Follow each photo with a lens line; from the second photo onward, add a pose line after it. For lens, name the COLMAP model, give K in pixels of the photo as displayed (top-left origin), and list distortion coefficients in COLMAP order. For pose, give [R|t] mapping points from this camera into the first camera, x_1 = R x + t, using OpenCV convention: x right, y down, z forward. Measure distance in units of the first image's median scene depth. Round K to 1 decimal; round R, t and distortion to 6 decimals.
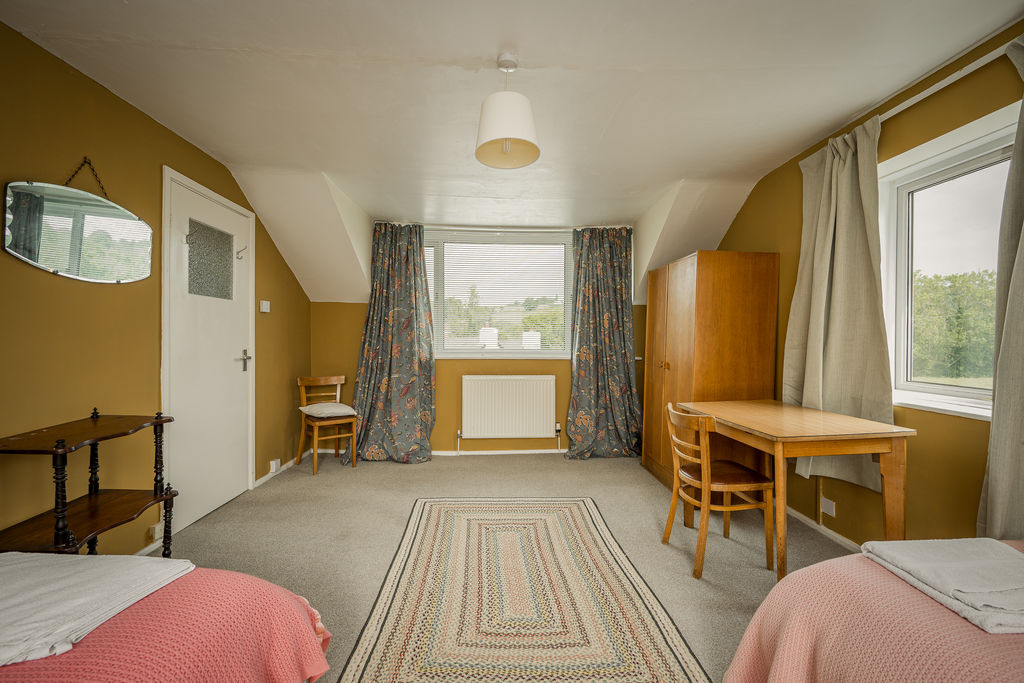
lens RADIAL K [[443.9, 0, 512.0], [0, 443.9, 341.5], [0, 0, 1]] dist [0.000212, 0.000032]
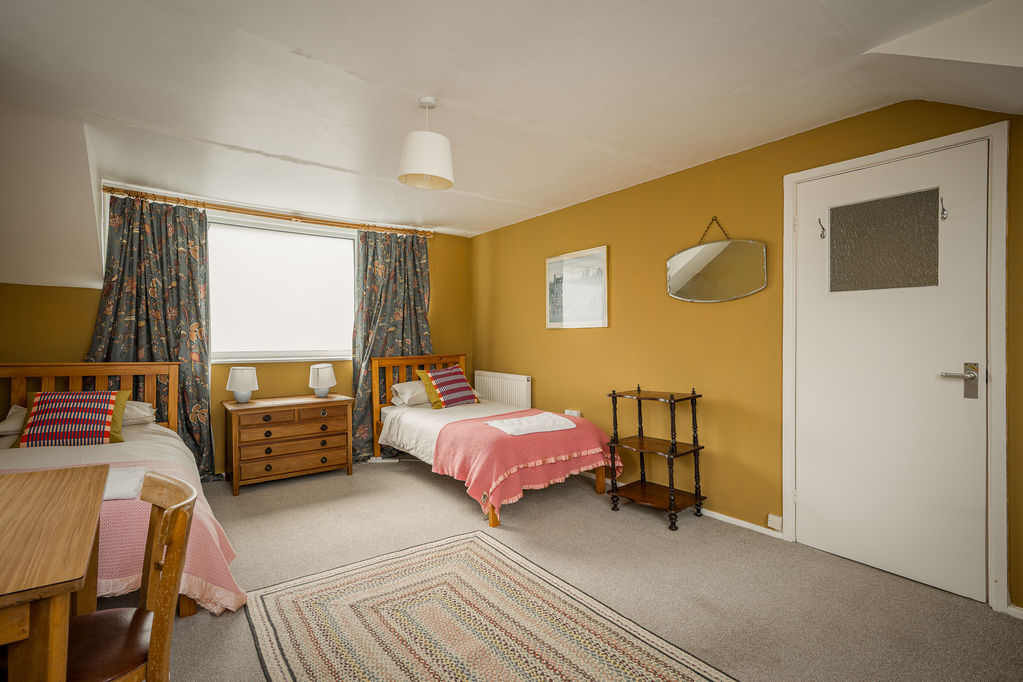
lens RADIAL K [[471.1, 0, 516.4], [0, 471.1, 333.0], [0, 0, 1]] dist [0.000546, 0.000076]
pose [[-0.823125, -0.012792, -0.567716, 0.307478], [-0.011370, 0.999917, -0.006045, -0.012062], [0.567746, 0.001479, -0.823202, 1.320211]]
